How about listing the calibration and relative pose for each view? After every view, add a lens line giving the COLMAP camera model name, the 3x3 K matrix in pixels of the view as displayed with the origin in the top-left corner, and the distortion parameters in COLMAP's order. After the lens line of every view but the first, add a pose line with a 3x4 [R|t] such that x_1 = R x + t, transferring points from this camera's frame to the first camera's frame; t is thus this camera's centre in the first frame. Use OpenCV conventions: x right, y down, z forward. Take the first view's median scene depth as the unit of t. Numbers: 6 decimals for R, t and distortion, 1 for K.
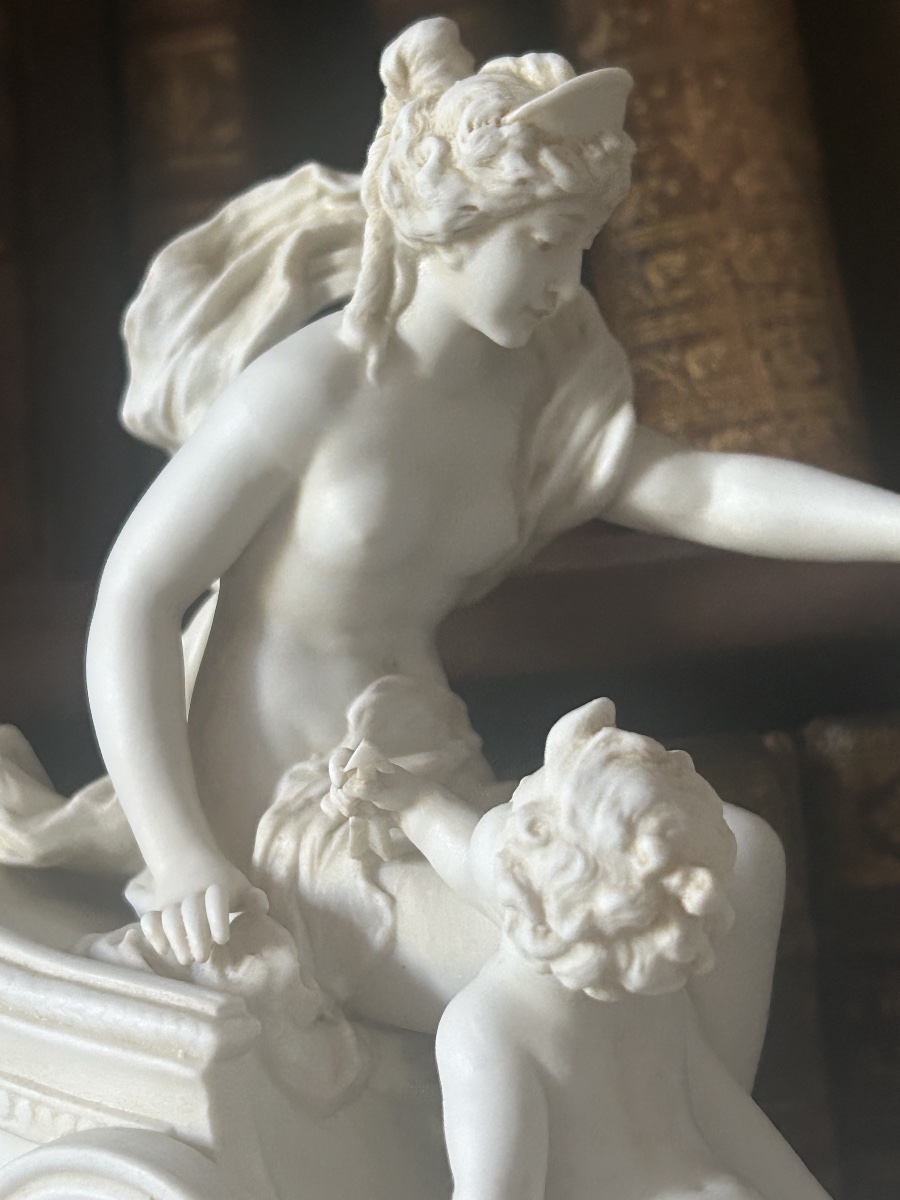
lens RADIAL K [[2064.2, 0, 450.0], [0, 2064.2, 600.0], [0, 0, 1]] dist [0.221509, -0.913419]
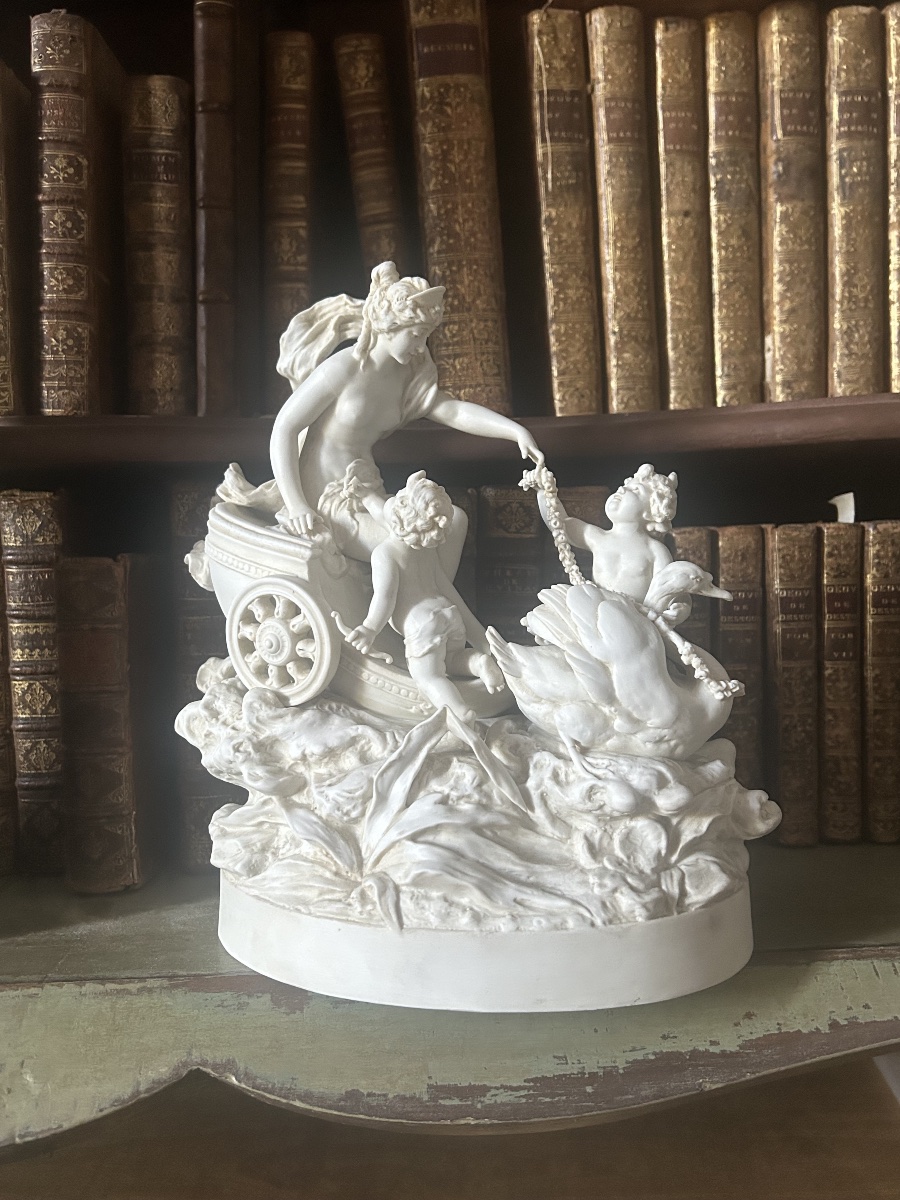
lens RADIAL K [[936.9, 0, 450.0], [0, 936.9, 600.0], [0, 0, 1]] dist [0.089302, -0.081047]
pose [[0.989086, 0.072810, 0.128092, -0.067415], [-0.094324, 0.980772, 0.170850, -0.015217], [-0.113189, -0.181068, 0.976935, -0.612925]]
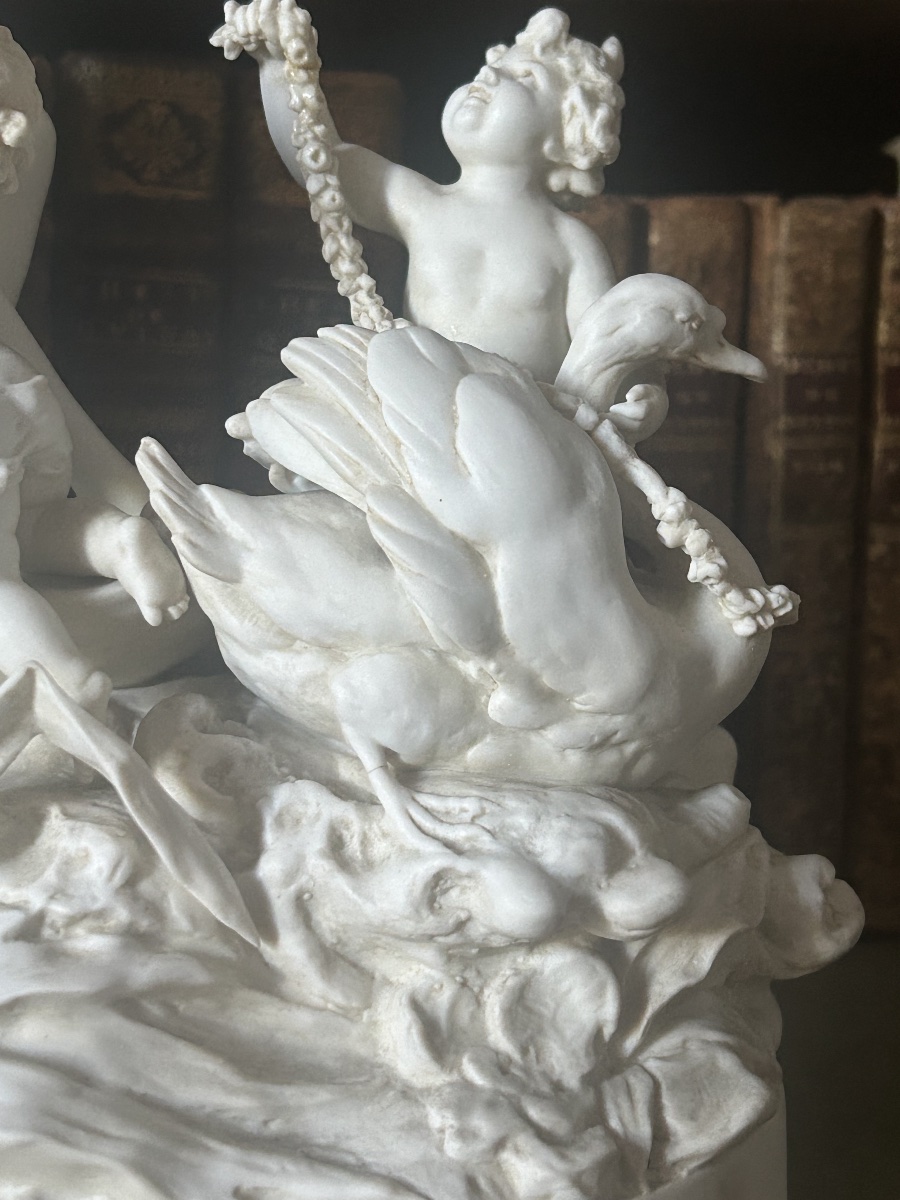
lens RADIAL K [[2064.2, 0, 450.0], [0, 2064.2, 600.0], [0, 0, 1]] dist [0.221509, -0.913419]
pose [[0.917162, 0.053675, 0.394883, -0.113296], [-0.161369, 0.956038, 0.244848, 0.044010], [-0.364381, -0.288288, 0.885504, -0.316354]]
